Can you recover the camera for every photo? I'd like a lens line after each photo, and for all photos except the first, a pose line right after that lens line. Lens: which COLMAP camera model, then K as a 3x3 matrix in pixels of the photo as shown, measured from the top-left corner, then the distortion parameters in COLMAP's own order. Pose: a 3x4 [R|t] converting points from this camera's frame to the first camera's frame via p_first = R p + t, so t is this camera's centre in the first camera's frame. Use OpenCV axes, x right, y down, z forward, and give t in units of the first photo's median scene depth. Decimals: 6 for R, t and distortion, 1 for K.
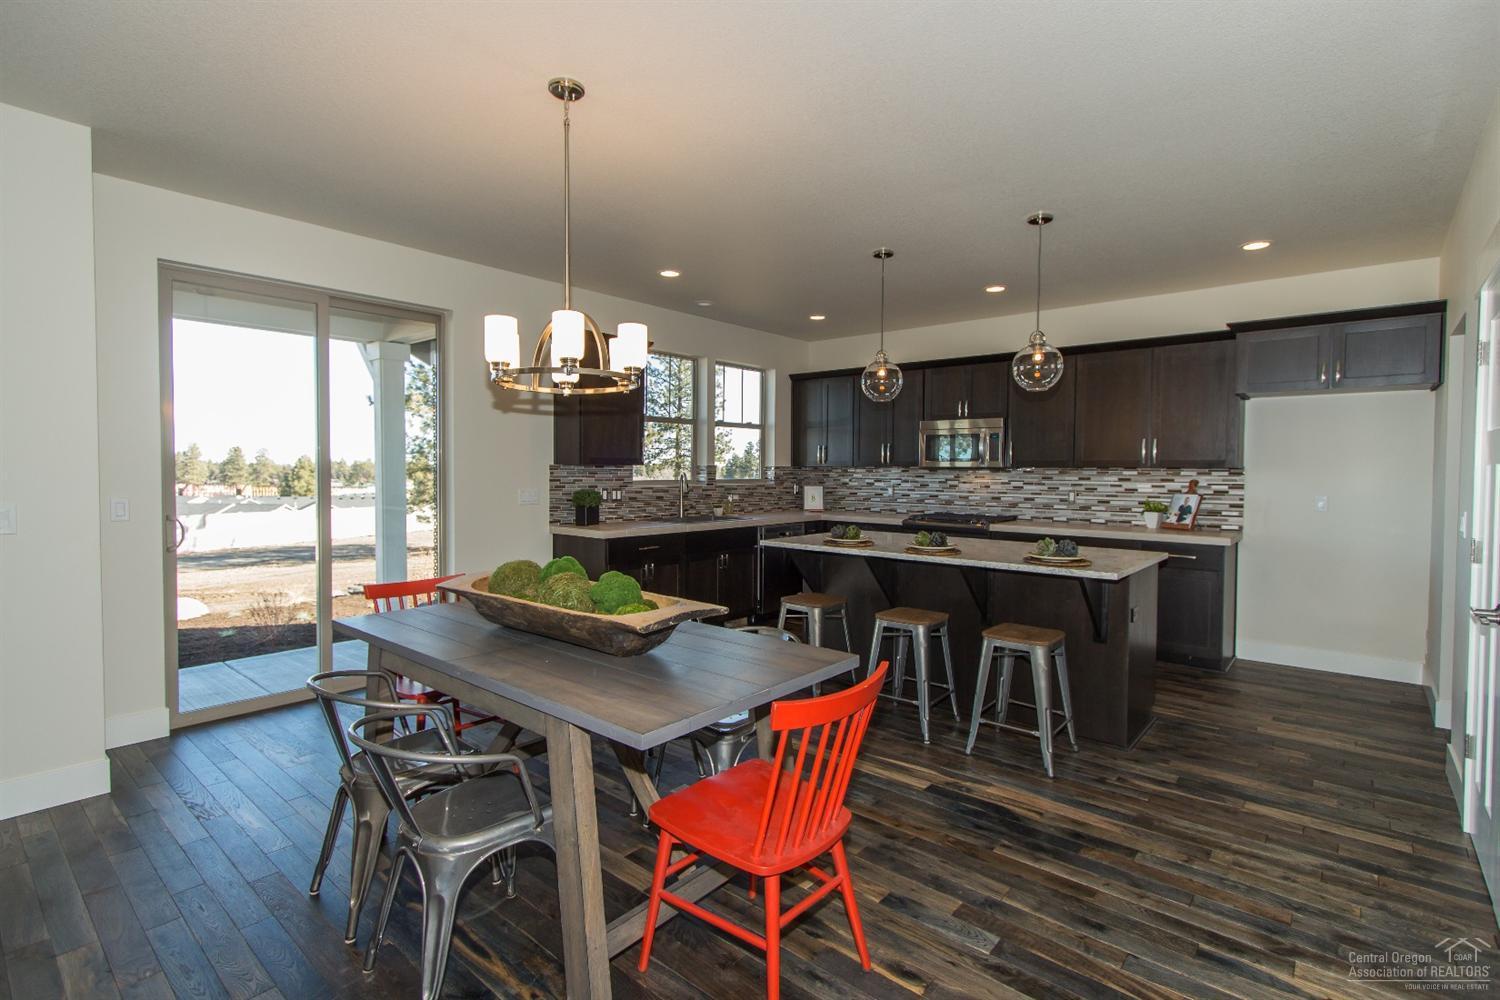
lens RADIAL K [[712.8, 0, 752.6], [0, 712.8, 493.2], [0, 0, 1]] dist [0.002752, 0.000338]
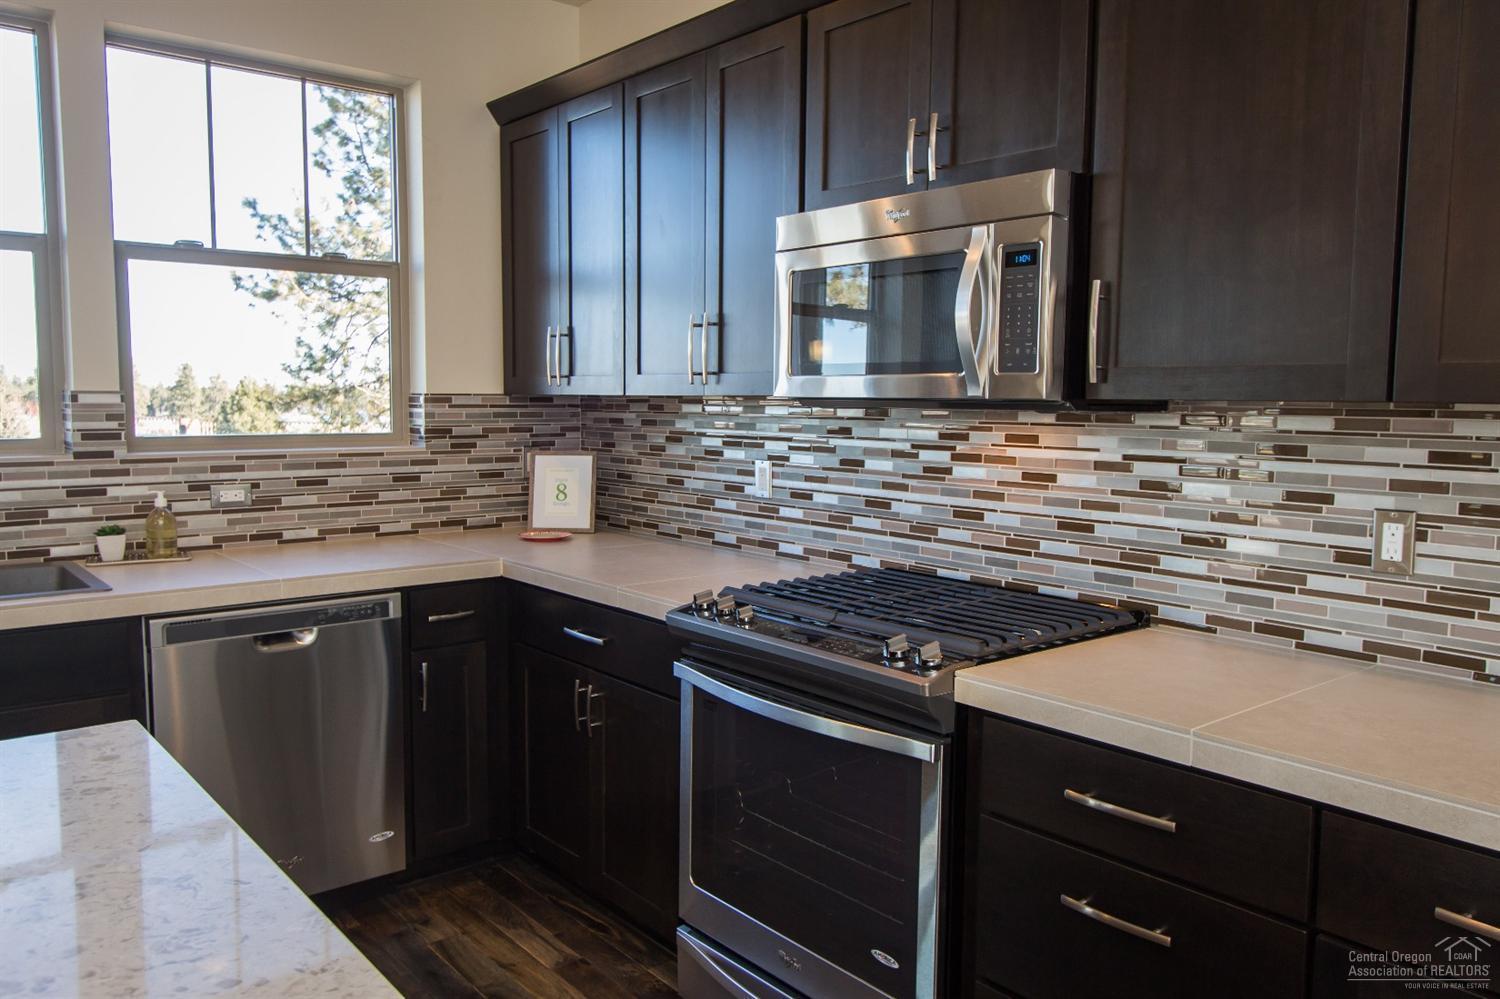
lens RADIAL K [[1127.5, 0, 757.6], [0, 1127.5, 501.4], [0, 0, 1]] dist [0.007309, -0.002422]
pose [[0.986680, 0.016535, -0.161832, 0.318878], [-0.007033, 0.998226, 0.059116, -0.025402], [0.162523, -0.057190, 0.985046, 0.647485]]
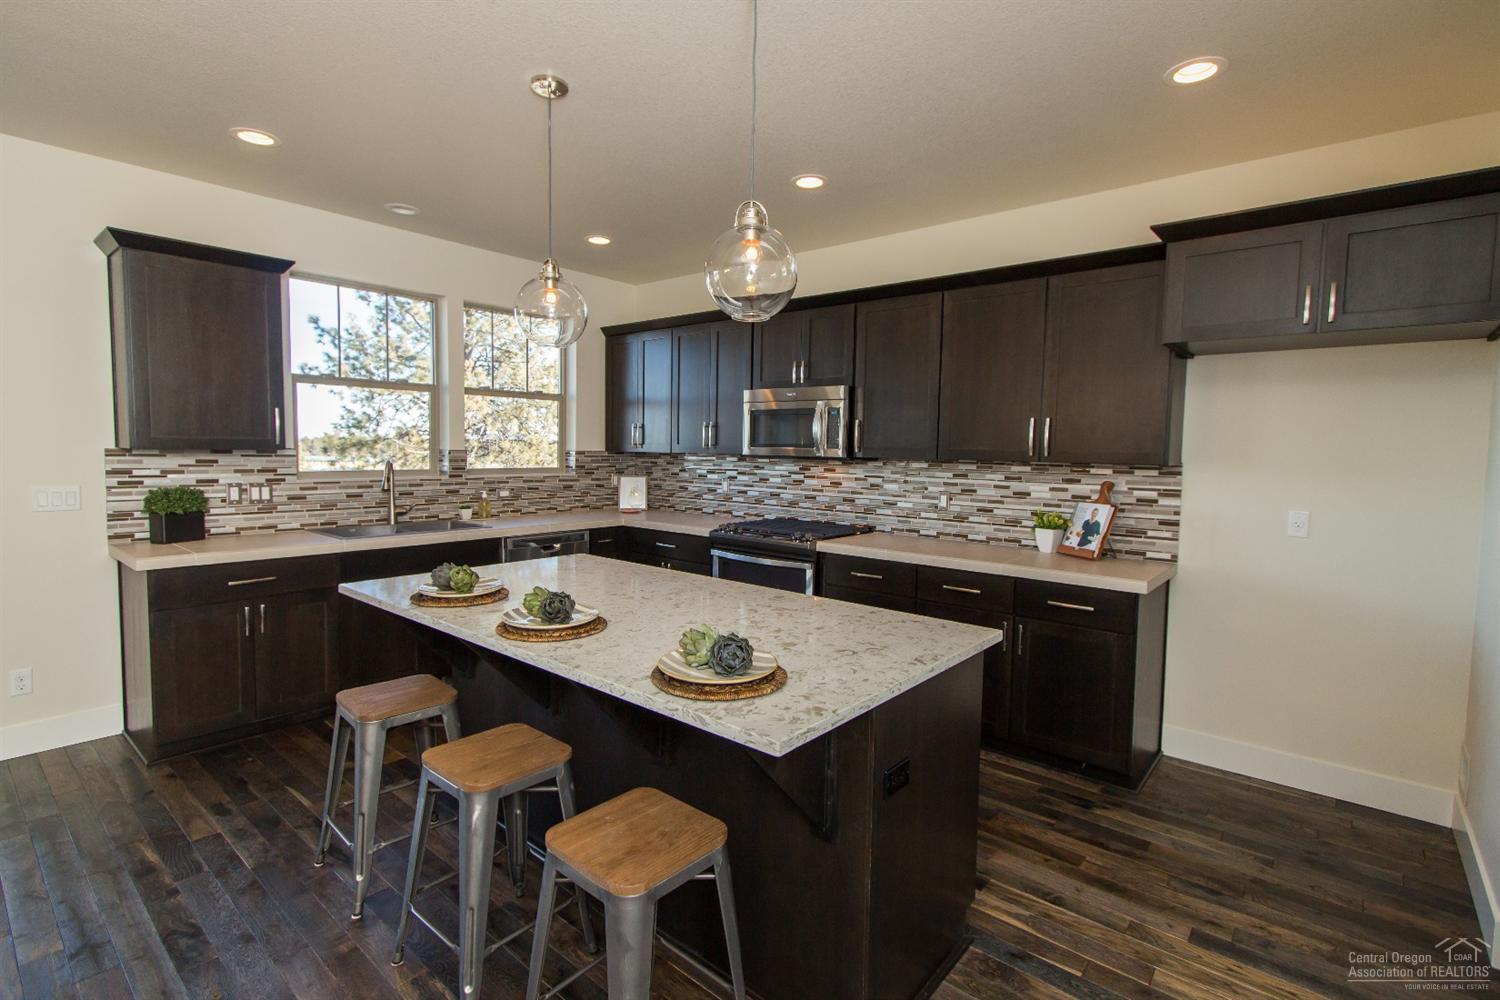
lens RADIAL K [[712.8, 0, 752.1], [0, 712.8, 493.9], [0, 0, 1]] dist [0.002752, 0.000338]
pose [[0.999924, 0.009102, 0.008307, 0.257361], [-0.009365, 0.999438, 0.032200, -0.022726], [-0.008010, -0.032275, 0.999447, 0.312289]]
